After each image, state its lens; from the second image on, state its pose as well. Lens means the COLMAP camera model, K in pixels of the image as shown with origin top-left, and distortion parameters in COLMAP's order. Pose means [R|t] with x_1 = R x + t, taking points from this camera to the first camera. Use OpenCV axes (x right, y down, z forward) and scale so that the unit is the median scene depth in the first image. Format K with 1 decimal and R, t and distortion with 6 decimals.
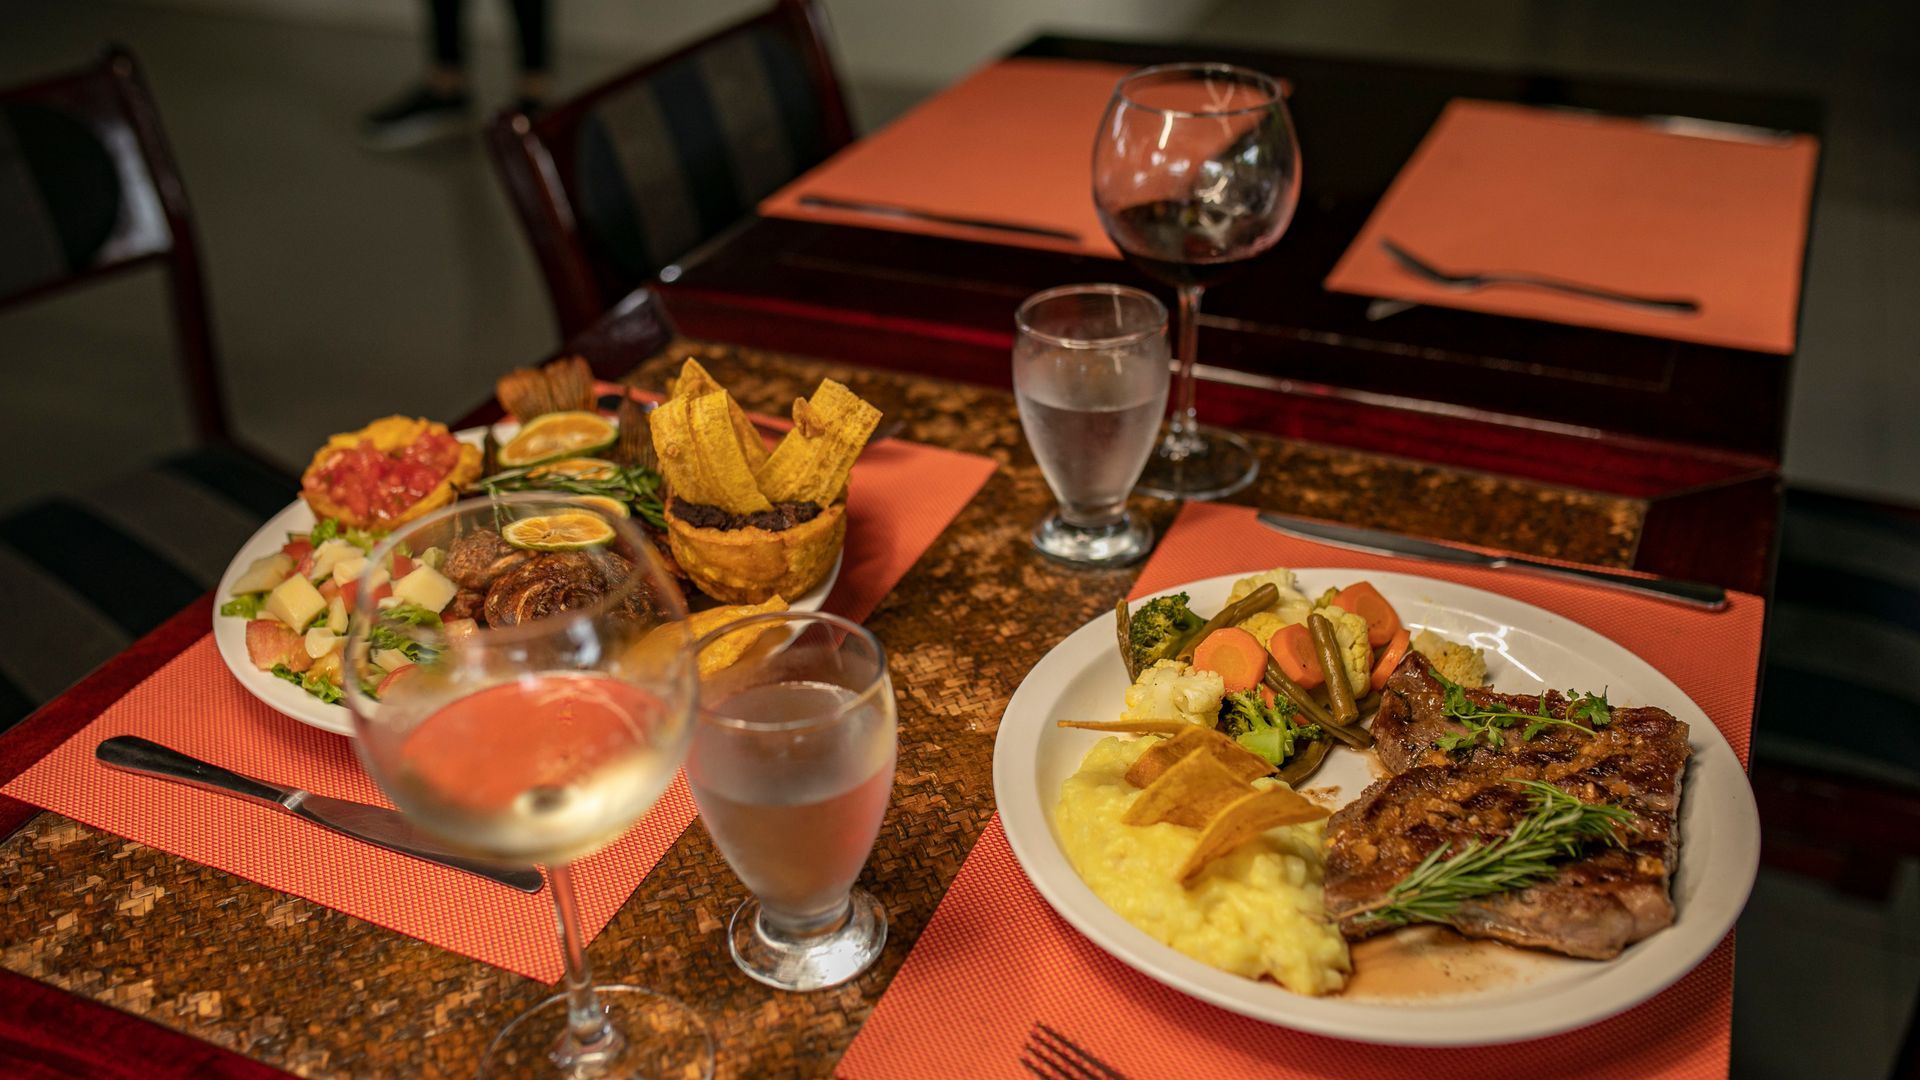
lens RADIAL K [[1923.3, 0, 960.0], [0, 1923.3, 540.0], [0, 0, 1]] dist [-0.044227, 0.020801]
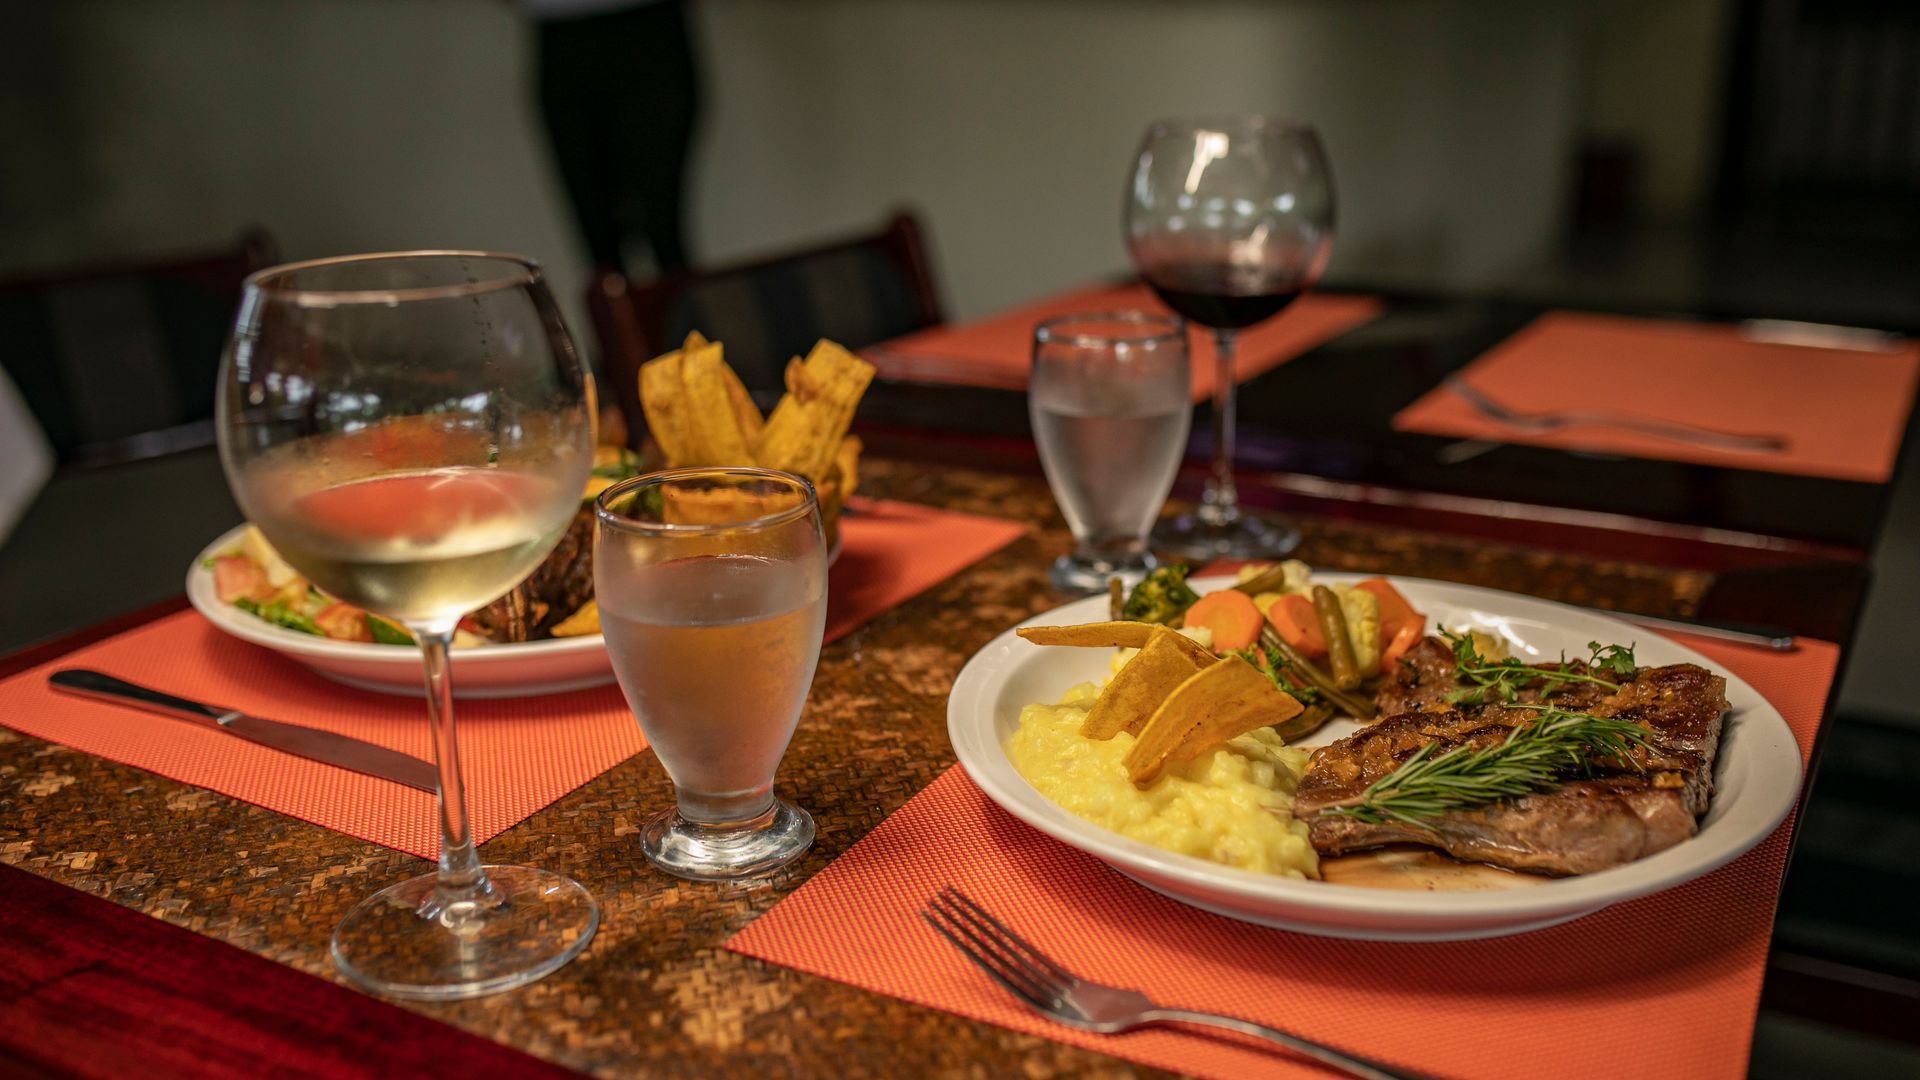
lens RADIAL K [[1923.3, 0, 960.0], [0, 1923.3, 540.0], [0, 0, 1]] dist [-0.044227, 0.020801]
pose [[0.994805, 0.040324, -0.093476, 0.110628], [-0.060863, 0.971620, -0.228585, 0.271189], [0.081606, 0.233086, 0.969026, 0.093345]]
